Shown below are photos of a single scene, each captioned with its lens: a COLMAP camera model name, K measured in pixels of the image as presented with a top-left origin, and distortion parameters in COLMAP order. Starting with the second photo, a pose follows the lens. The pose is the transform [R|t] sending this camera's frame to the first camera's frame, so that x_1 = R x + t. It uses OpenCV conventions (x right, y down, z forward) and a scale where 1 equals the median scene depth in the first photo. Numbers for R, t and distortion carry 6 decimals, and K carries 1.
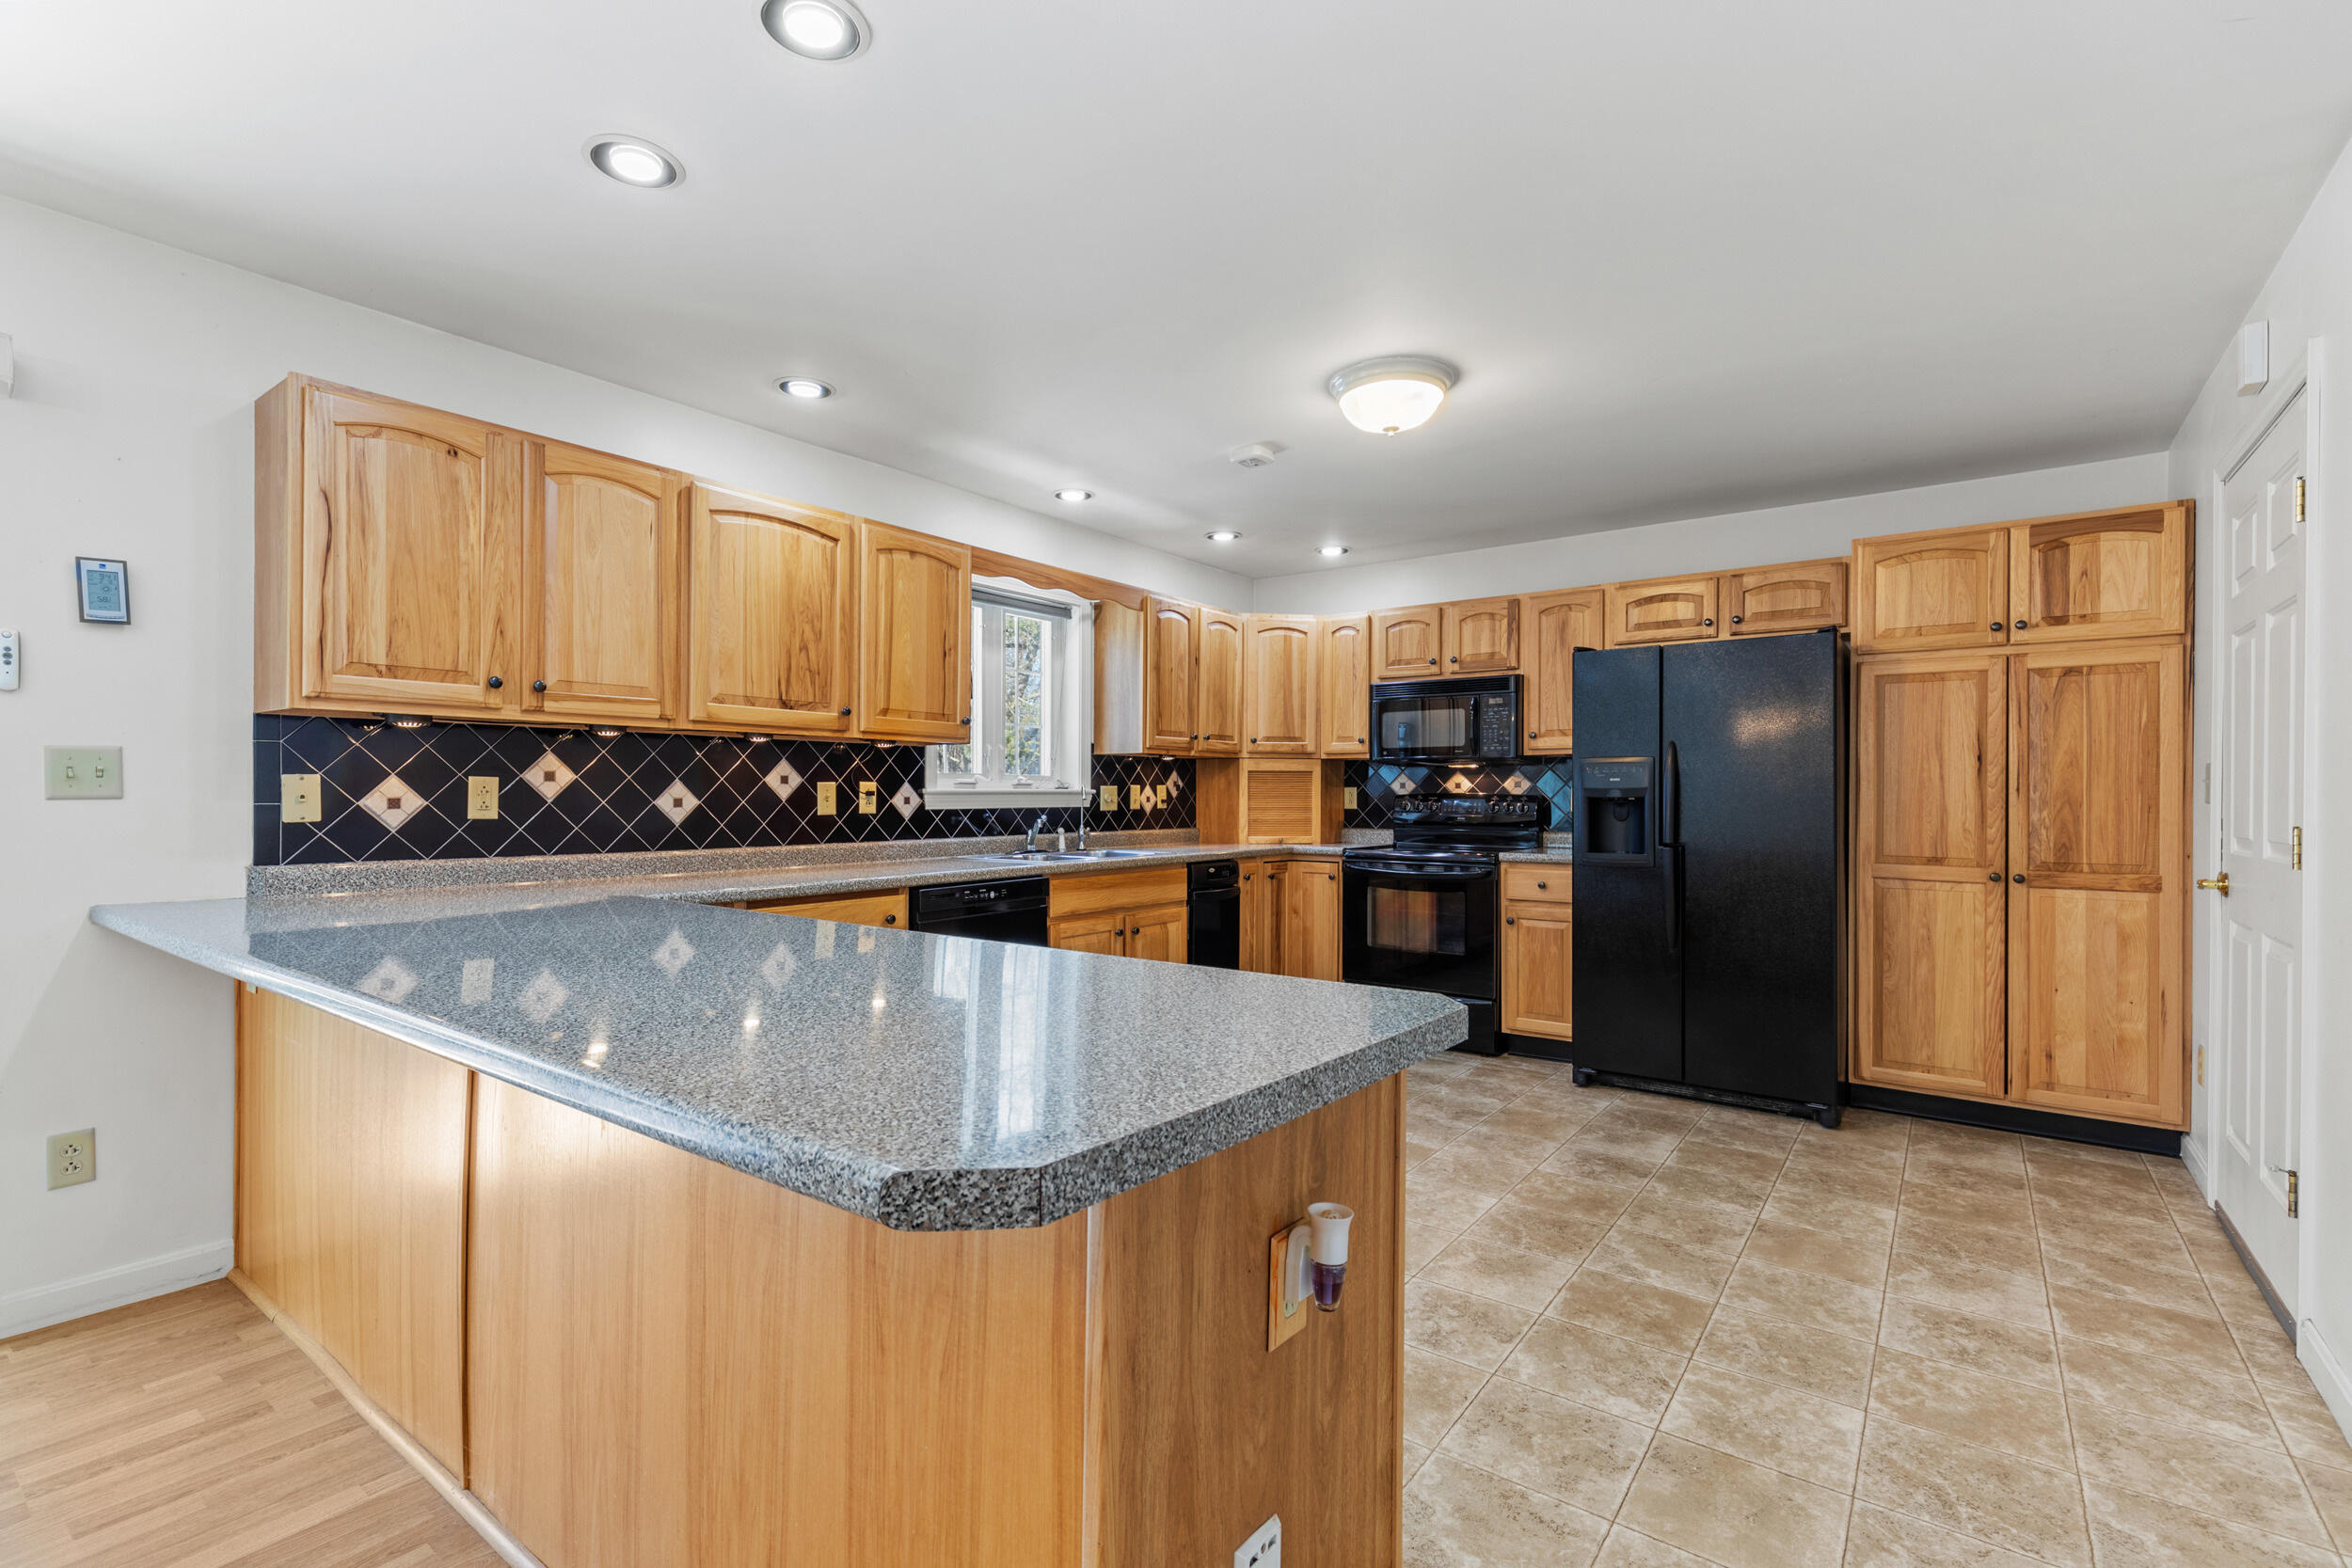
lens RADIAL K [[1041.1, 0, 1168.7], [0, 1041.1, 792.4], [0, 0, 1]] dist [0.000140, -0.000152]
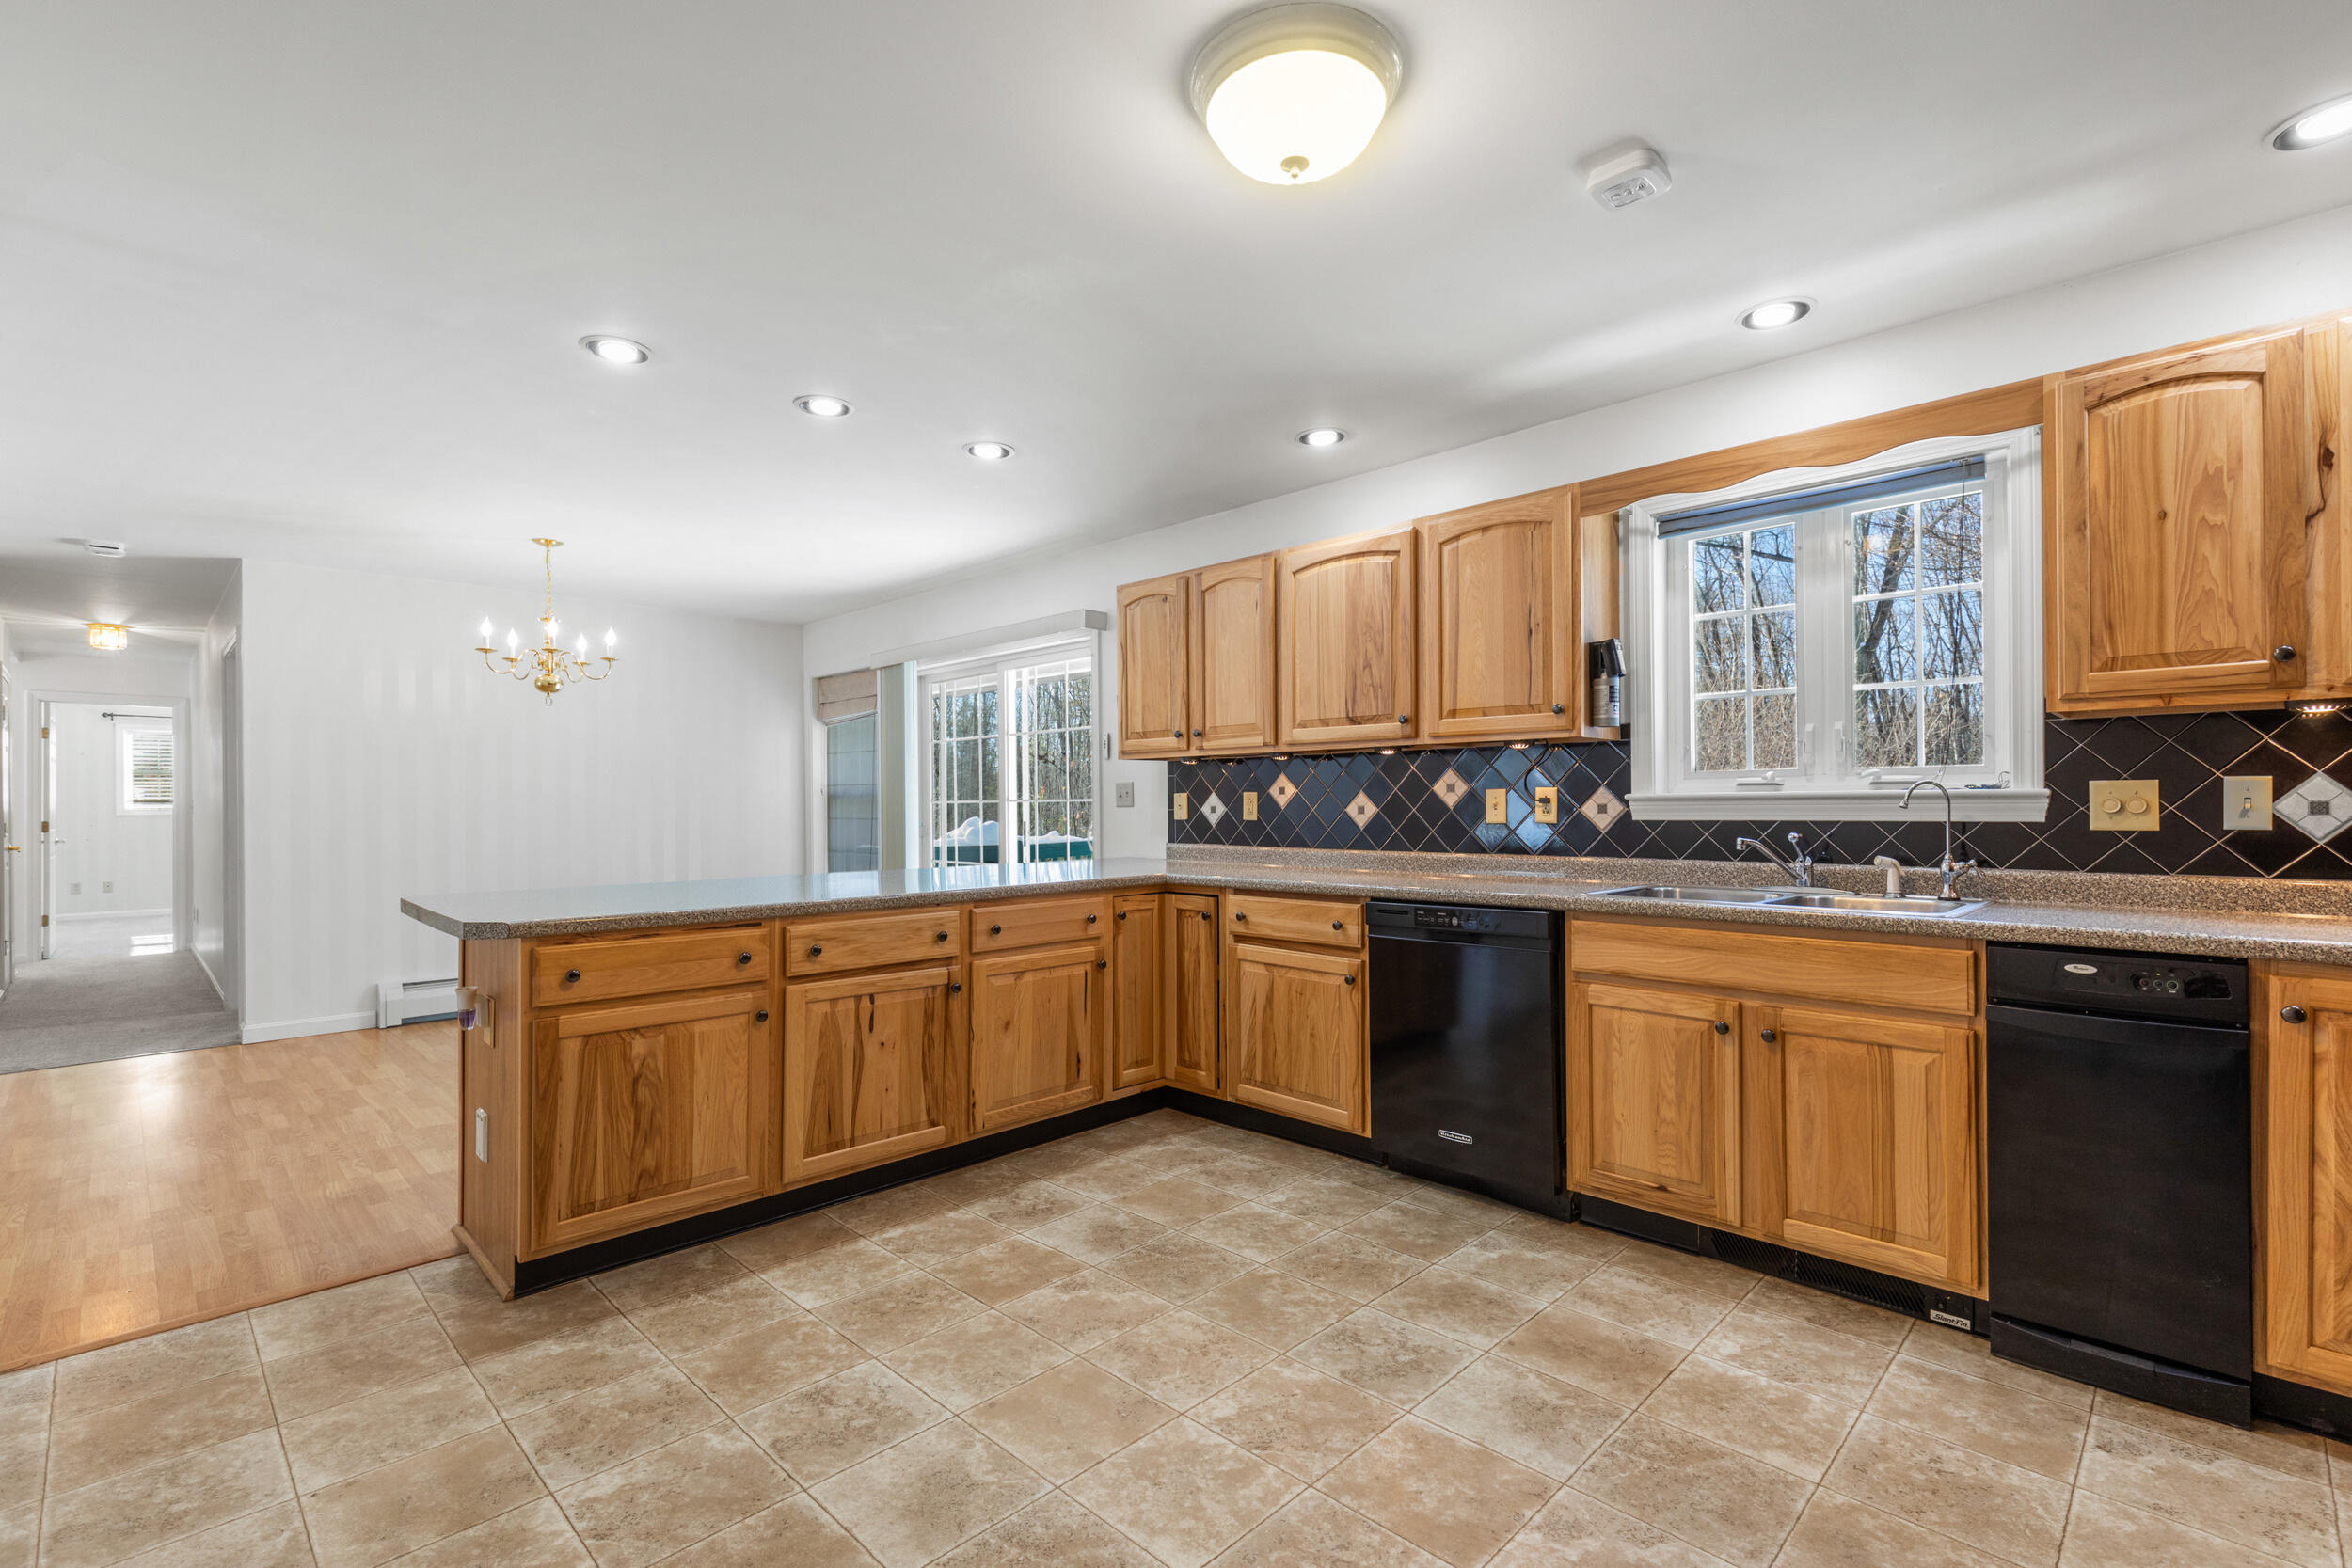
lens RADIAL K [[1057.4, 0, 1170.4], [0, 1057.4, 794.9], [0, 0, 1]] dist [0.018163, -0.006072]
pose [[-0.136395, -0.009626, -0.990608, 0.684033], [0.007719, 0.999912, -0.010779, 0.003761], [0.990624, -0.009117, -0.136308, 0.858223]]
